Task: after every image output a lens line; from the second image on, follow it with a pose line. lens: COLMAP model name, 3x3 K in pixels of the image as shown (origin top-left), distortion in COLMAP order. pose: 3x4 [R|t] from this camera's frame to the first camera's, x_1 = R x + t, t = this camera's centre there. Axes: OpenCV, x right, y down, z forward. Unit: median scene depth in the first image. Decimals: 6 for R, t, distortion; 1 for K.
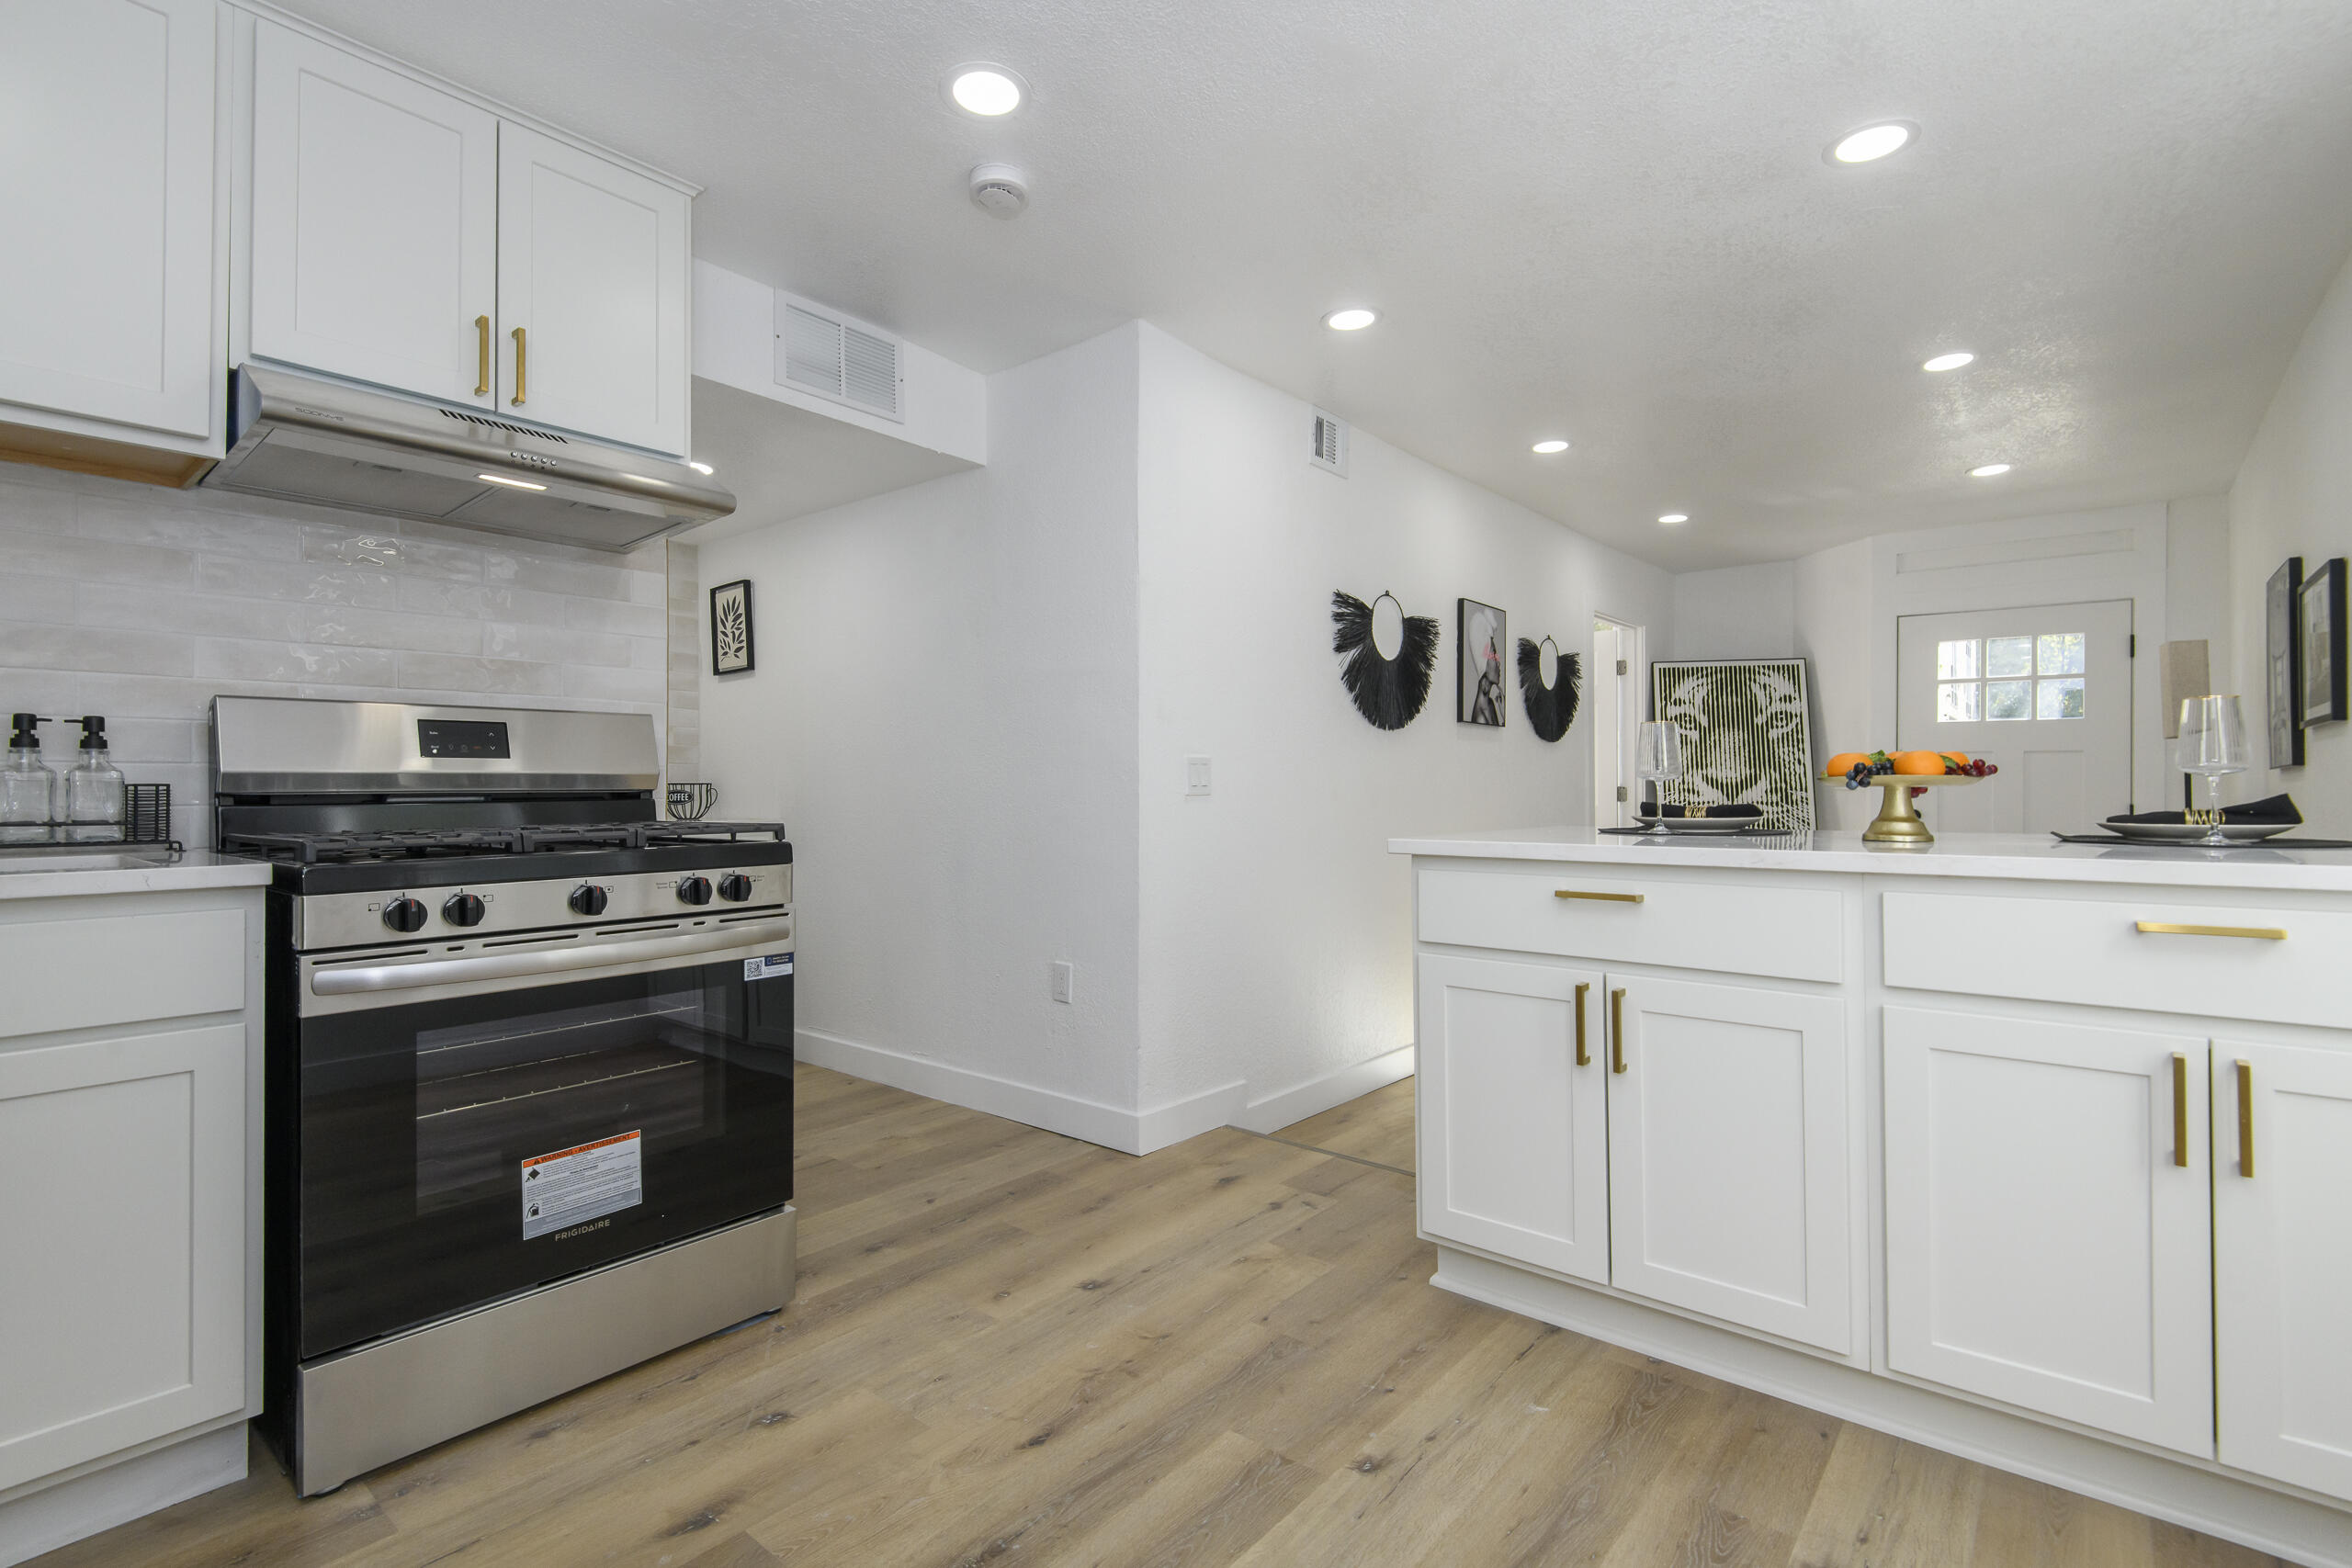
lens RADIAL K [[1088.9, 0, 1172.2], [0, 1088.9, 773.6], [0, 0, 1]] dist [0.040438, -0.020620]
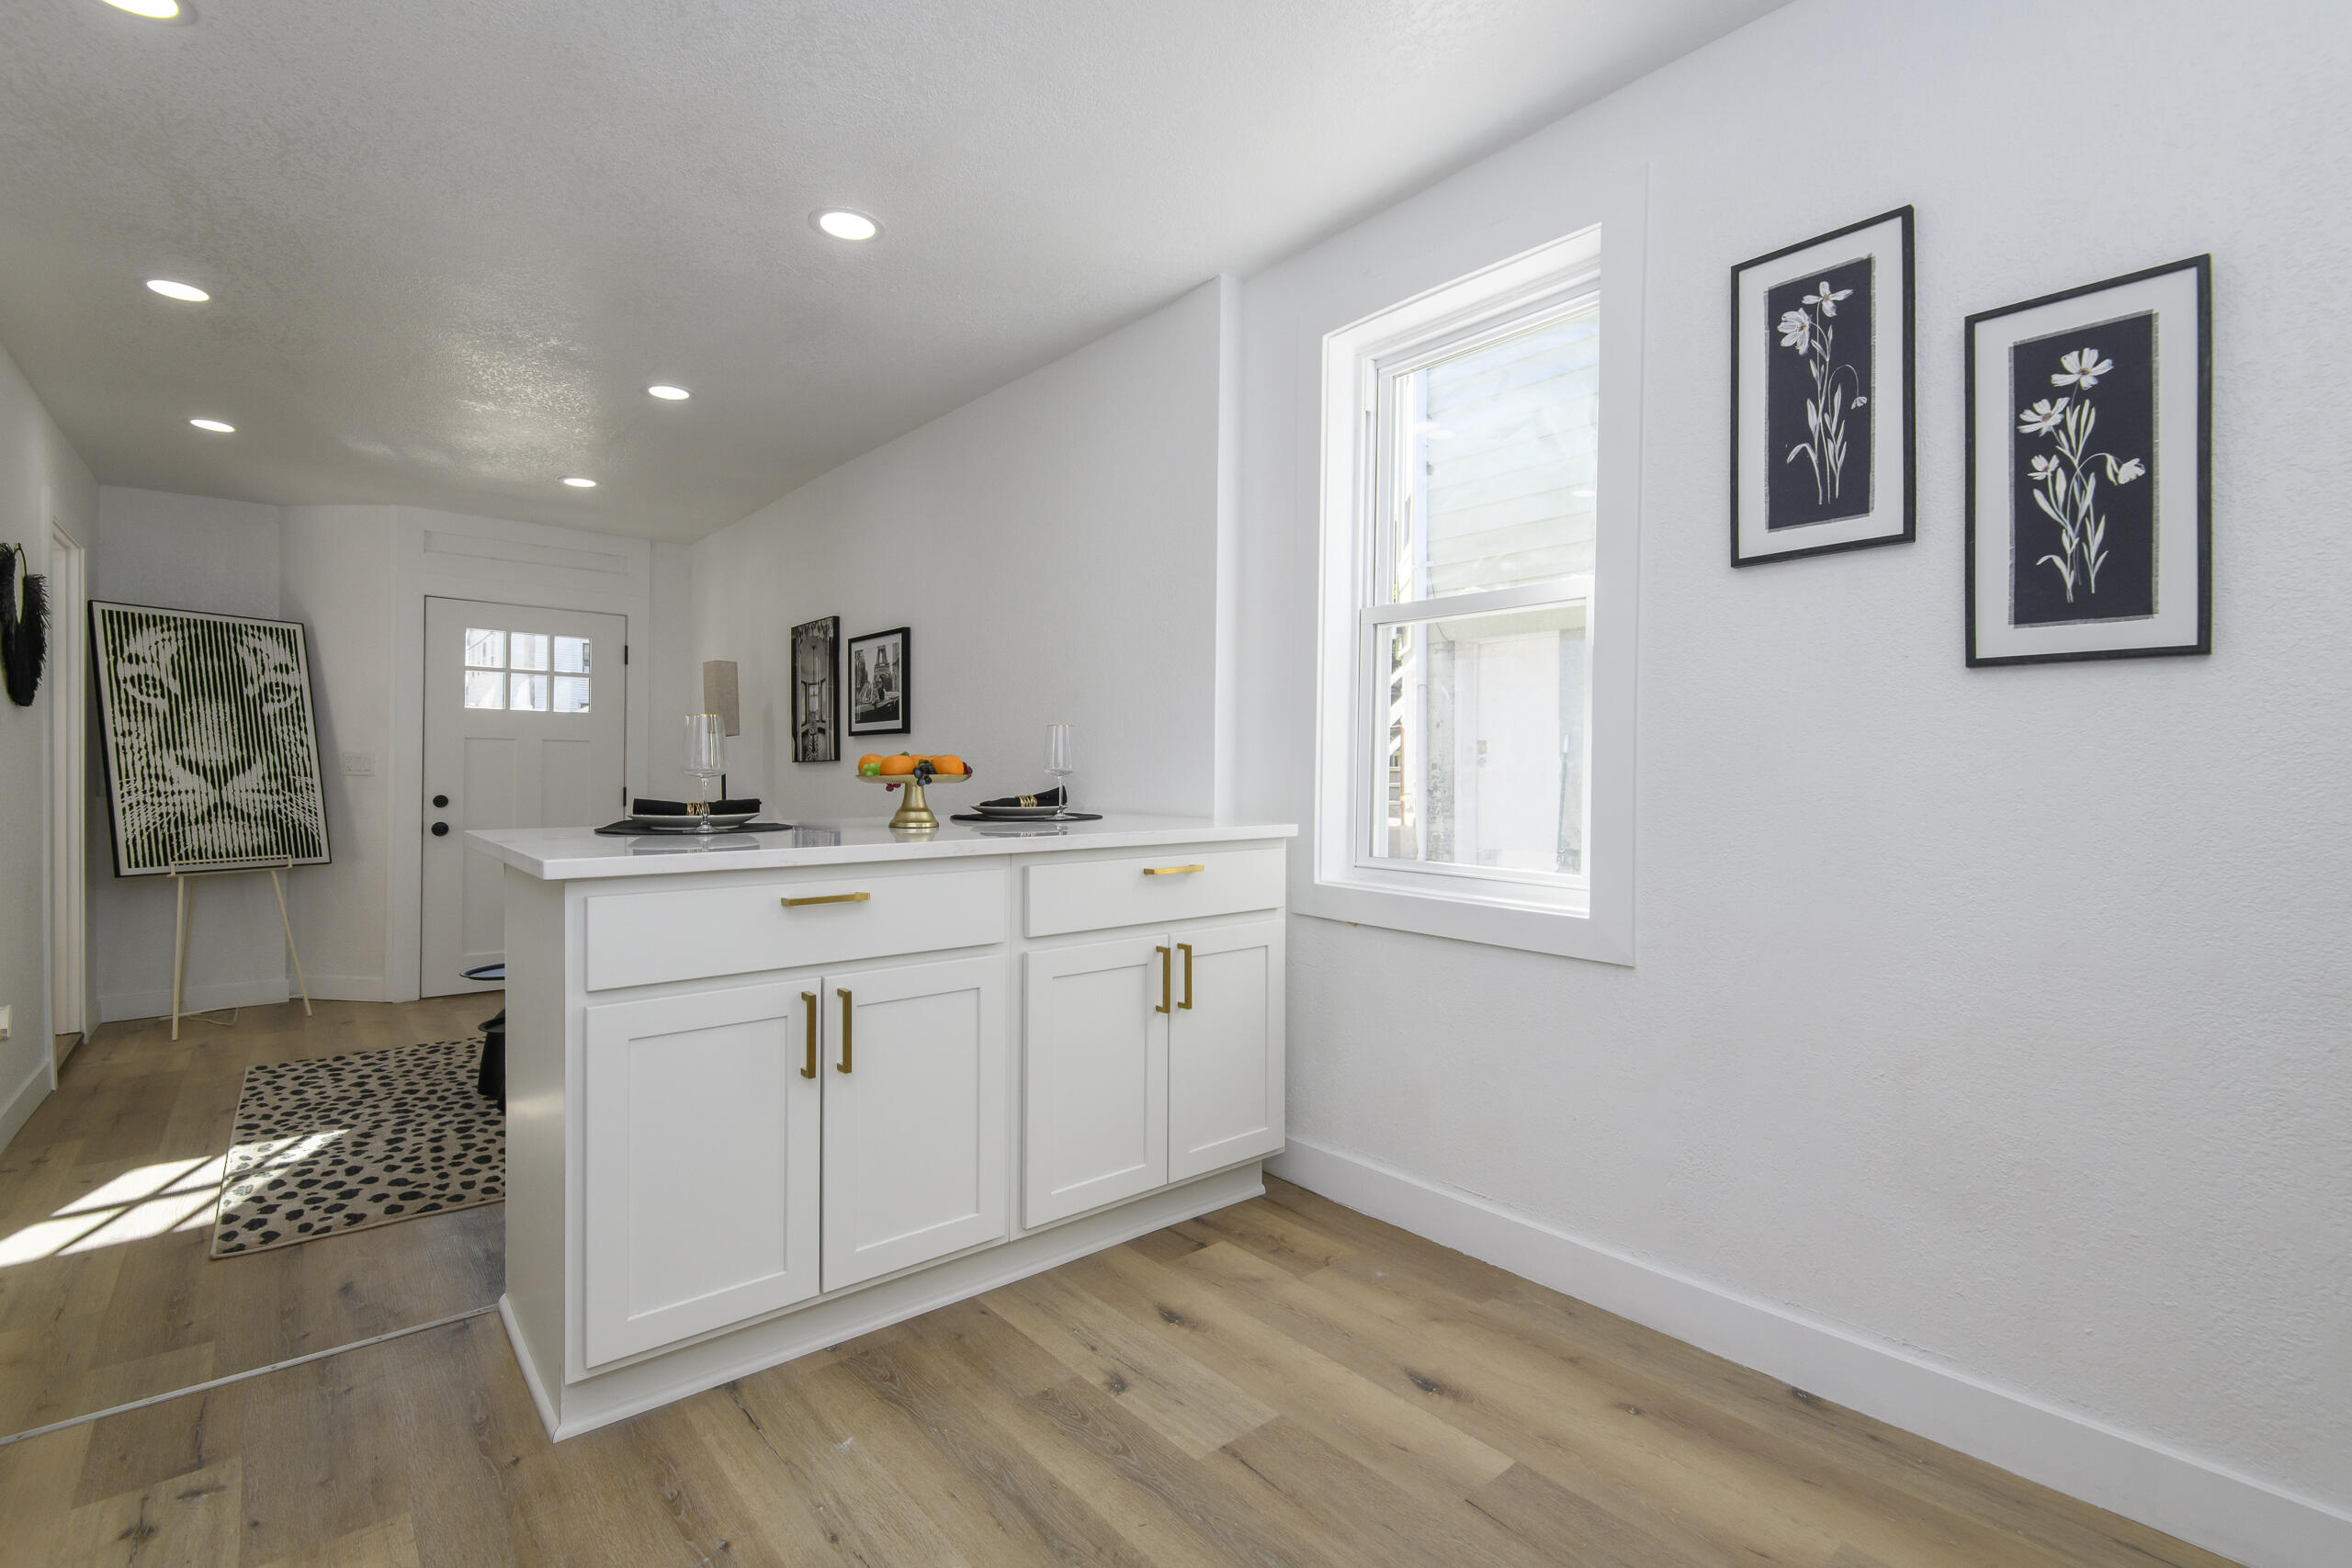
lens RADIAL K [[1088.9, 0, 1172.2], [0, 1088.9, 773.6], [0, 0, 1]] dist [0.040438, -0.020620]
pose [[0.176448, -0.003593, 0.984303, -0.479436], [-0.016701, 0.999838, 0.006643, -0.010667], [-0.984168, -0.017611, 0.176359, 0.491238]]
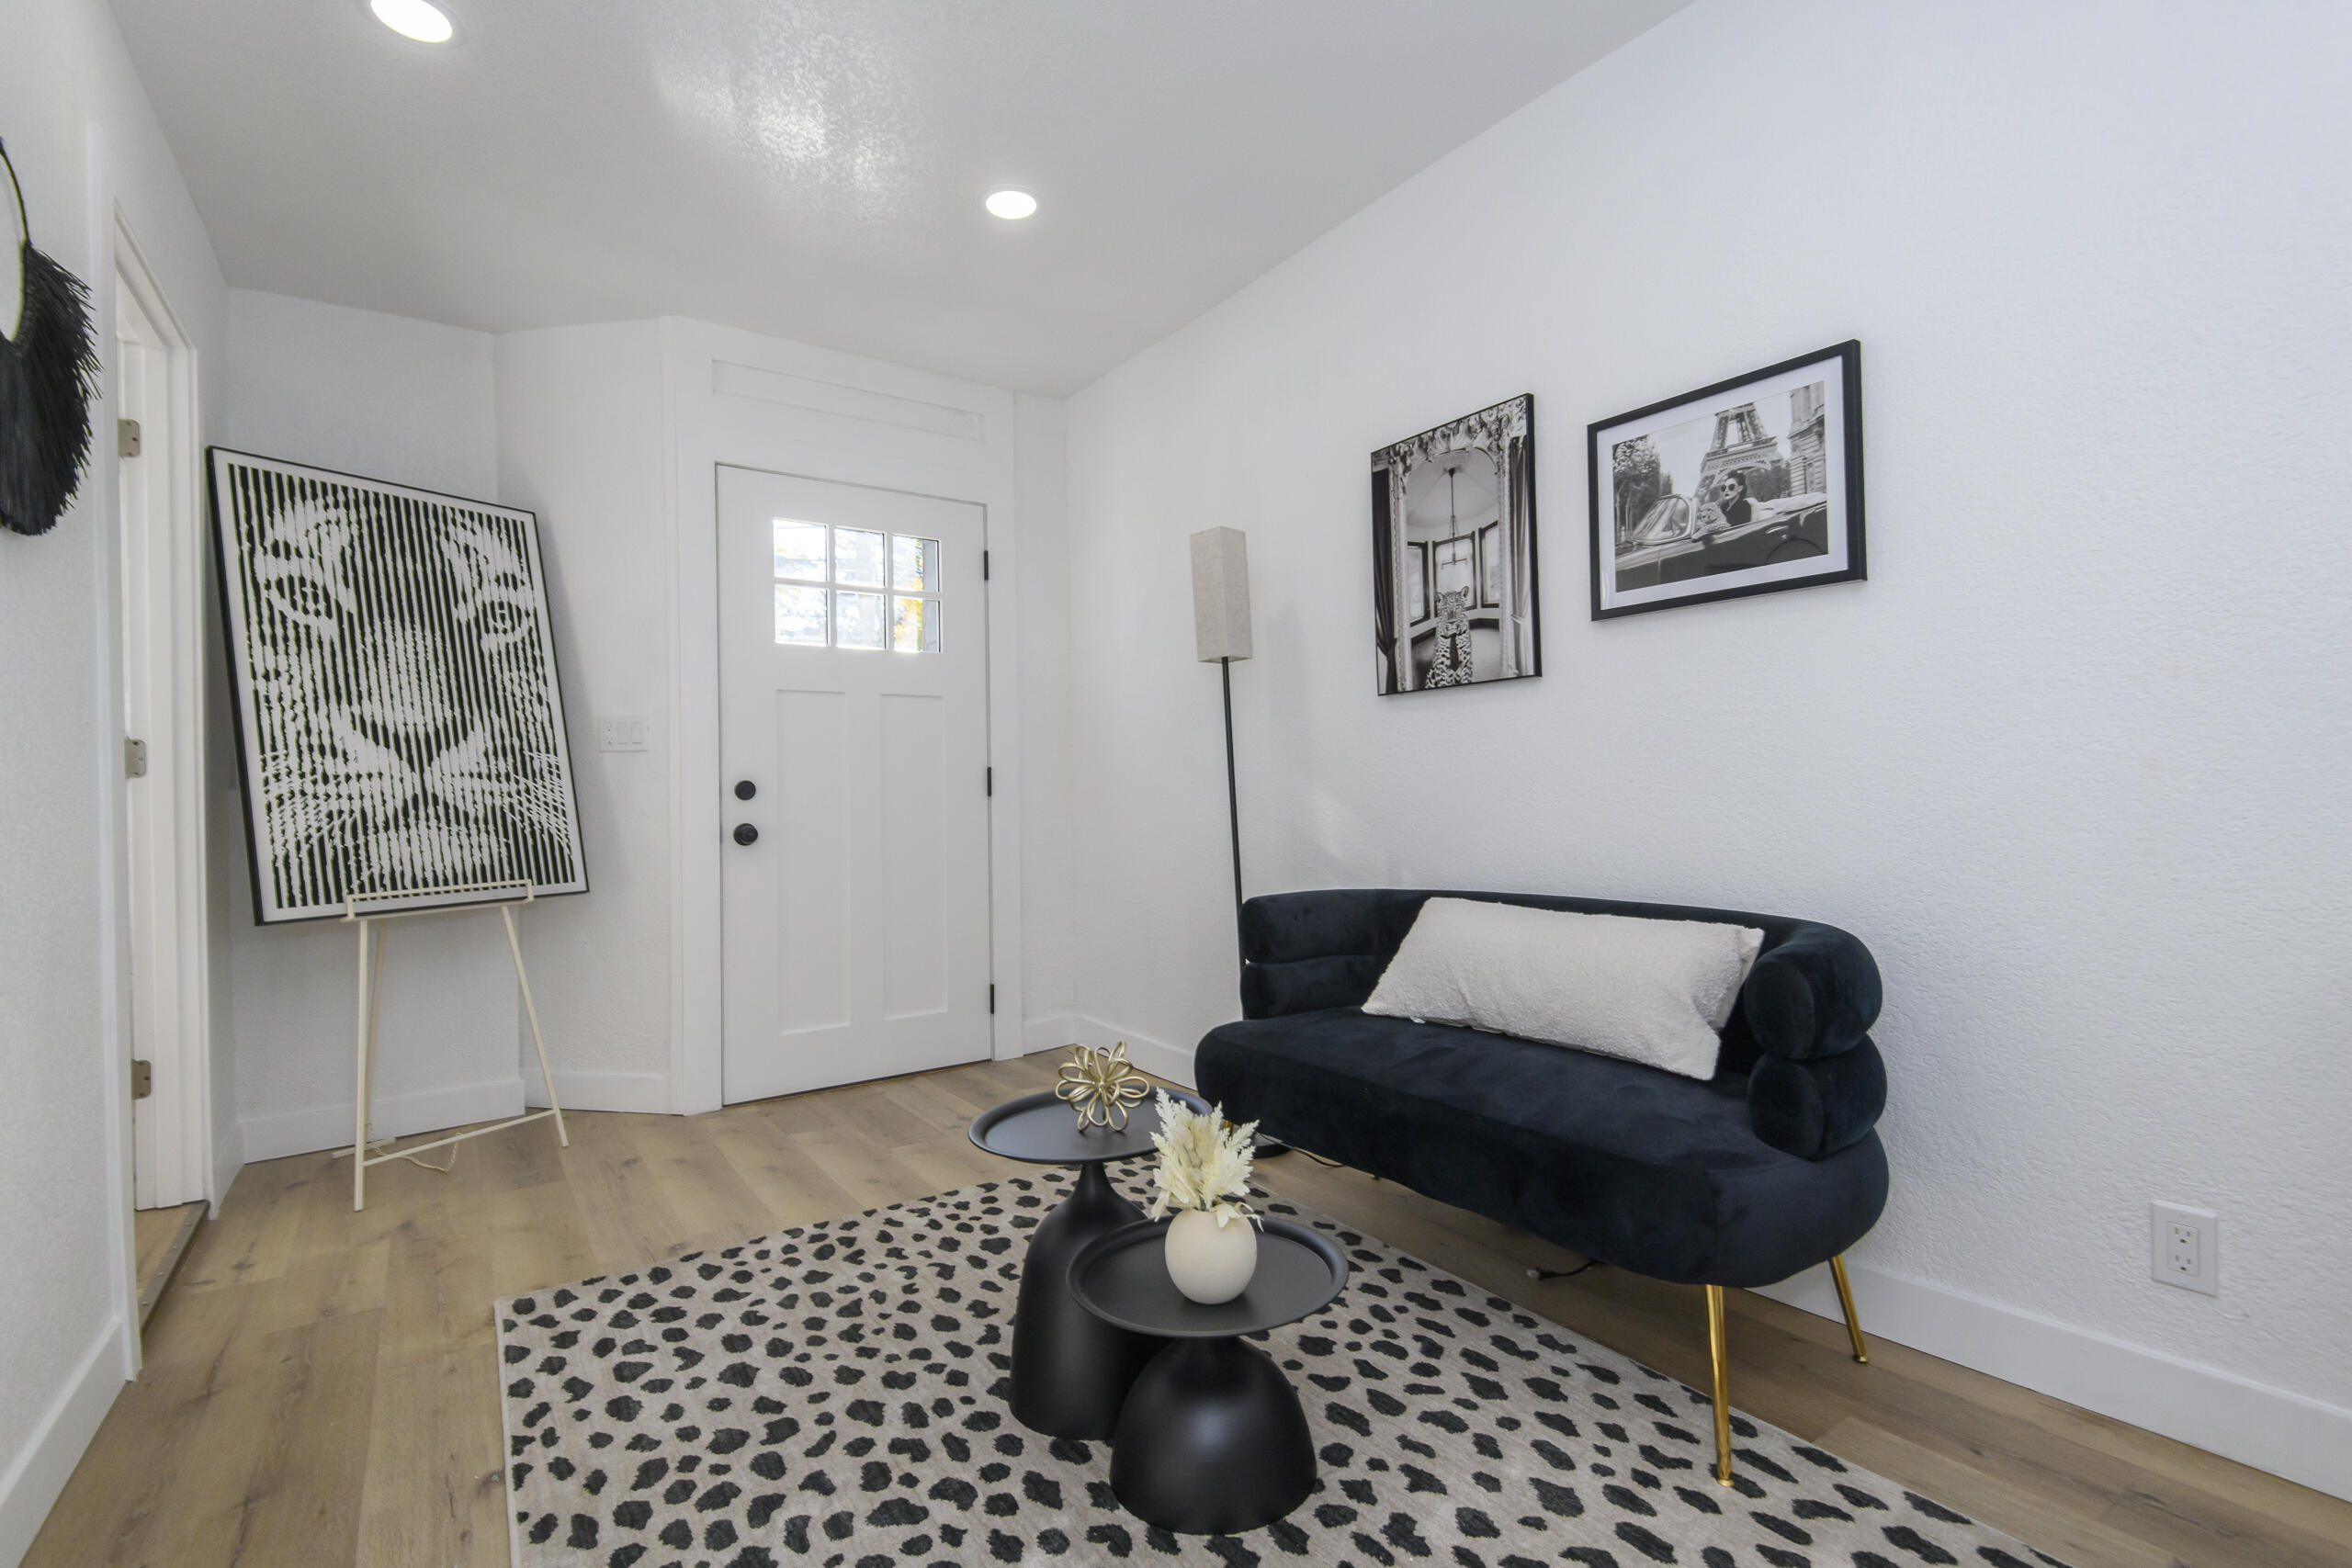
lens RADIAL K [[1079.5, 0, 1186.1], [0, 1079.5, 776.2], [0, 0, 1]] dist [0.036985, -0.026834]
pose [[0.251144, 0.000444, 0.967950, 0.379376], [0.010706, 0.999937, -0.003237, 0.091252], [-0.967891, 0.011176, 0.251123, 1.602345]]
